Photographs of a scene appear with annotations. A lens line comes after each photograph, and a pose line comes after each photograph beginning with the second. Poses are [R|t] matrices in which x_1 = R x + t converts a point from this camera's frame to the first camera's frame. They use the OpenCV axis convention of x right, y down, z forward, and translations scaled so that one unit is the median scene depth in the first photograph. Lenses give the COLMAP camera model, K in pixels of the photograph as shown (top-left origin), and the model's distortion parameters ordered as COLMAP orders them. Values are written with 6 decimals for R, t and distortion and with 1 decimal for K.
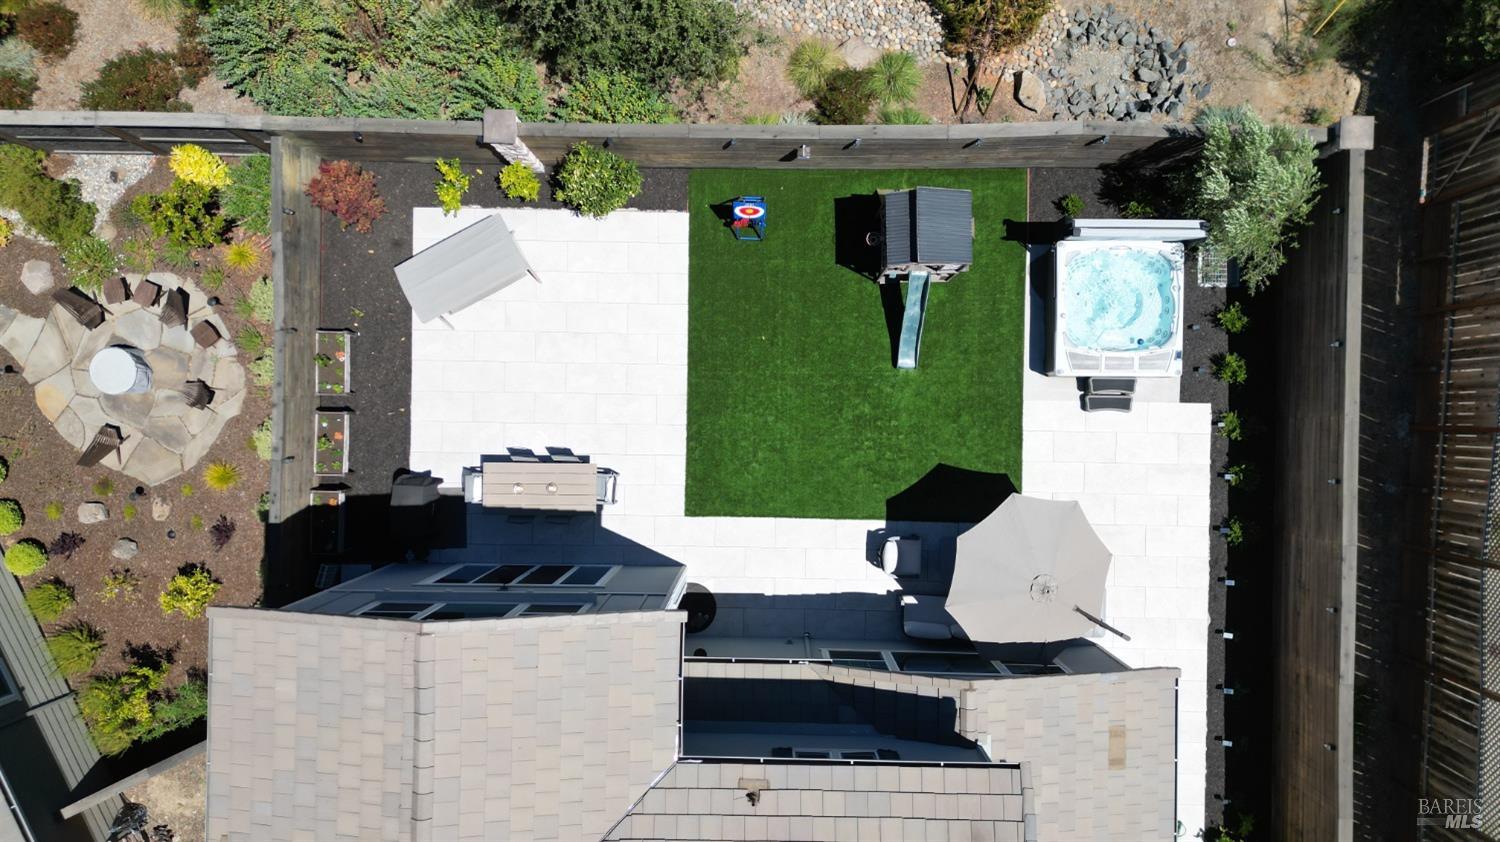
lens RADIAL K [[1028.6, 0, 752.2], [0, 1028.6, 418.8], [0, 0, 1]] dist [0.051771, -0.024494]
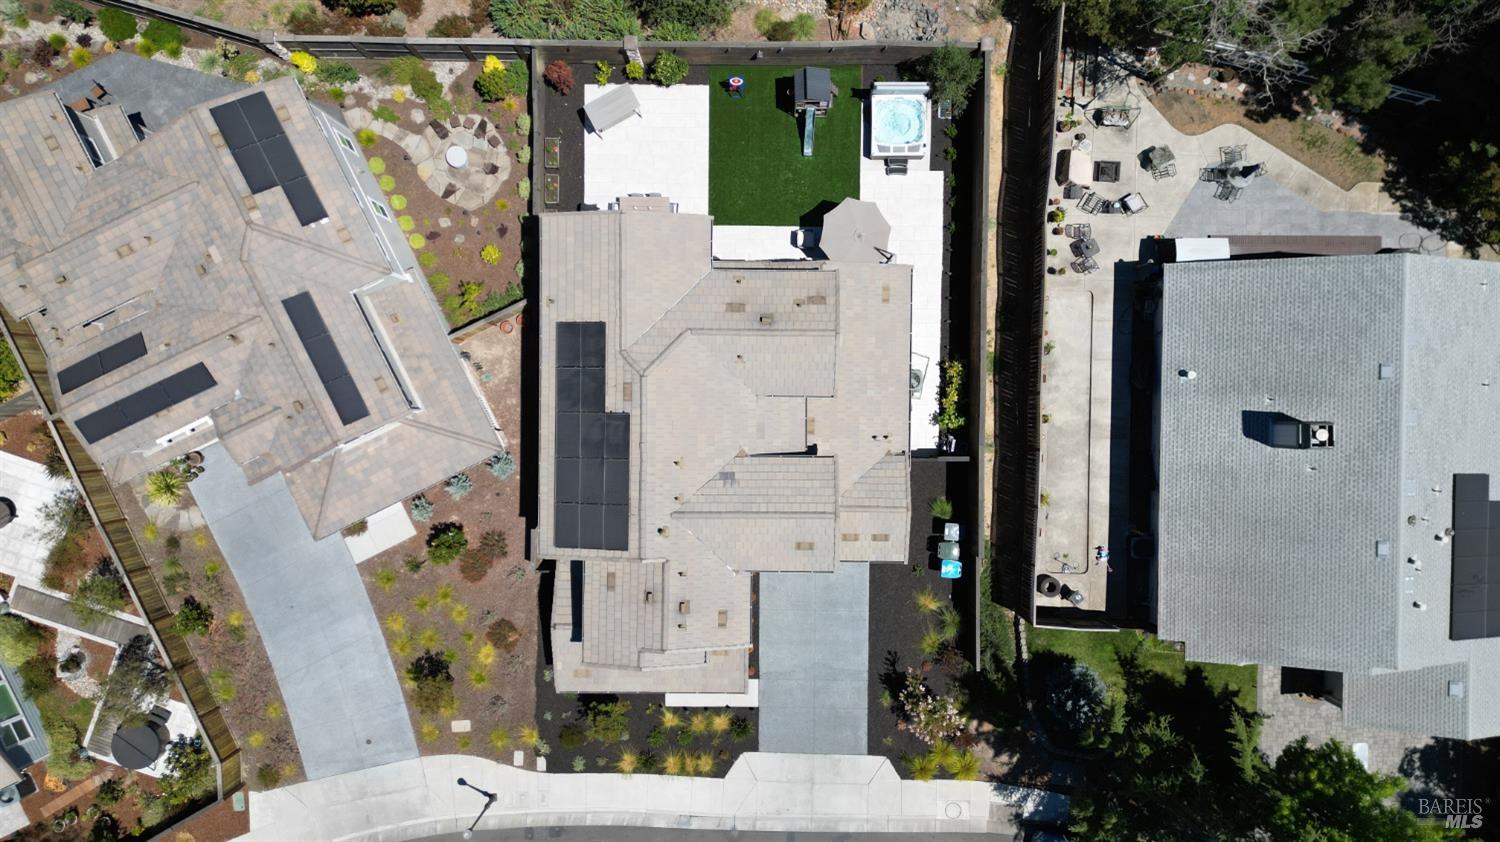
lens RADIAL K [[1028.6, 0, 751.3], [0, 1028.6, 425.5], [0, 0, 1]] dist [0.051771, -0.024494]
pose [[0.999958, -0.006587, 0.006337, 0.010294], [0.006525, 0.999930, 0.009832, 0.508300], [-0.006401, -0.009790, 0.999932, -1.228833]]
